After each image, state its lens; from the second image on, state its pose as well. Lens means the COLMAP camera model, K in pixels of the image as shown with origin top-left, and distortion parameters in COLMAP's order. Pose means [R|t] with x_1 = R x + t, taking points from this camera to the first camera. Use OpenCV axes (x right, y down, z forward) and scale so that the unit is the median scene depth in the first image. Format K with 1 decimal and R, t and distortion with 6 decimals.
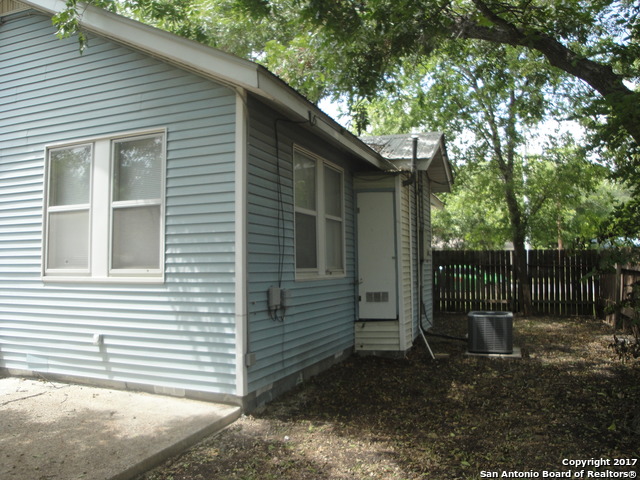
lens RADIAL K [[519.9, 0, 320.0], [0, 519.9, 240.0], [0, 0, 1]] dist [-0.172629, 0.154243]
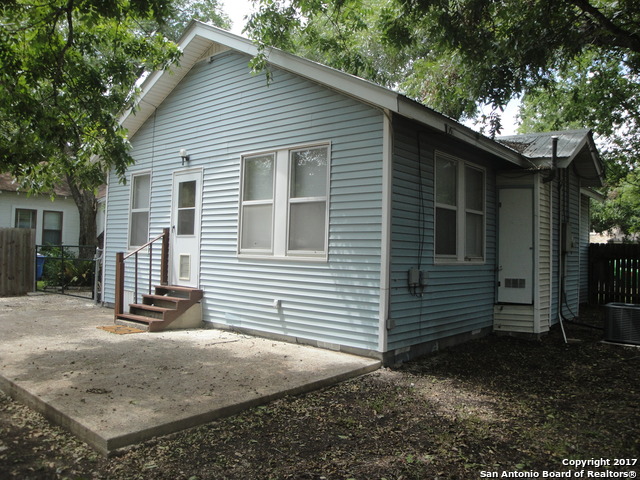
lens RADIAL K [[519.9, 0, 320.0], [0, 519.9, 240.0], [0, 0, 1]] dist [-0.172629, 0.154243]
pose [[0.945231, 0.026363, -0.325335, 0.093841], [-0.018275, 0.999444, 0.027892, -0.006875], [0.325889, -0.020419, 0.945187, -0.222645]]
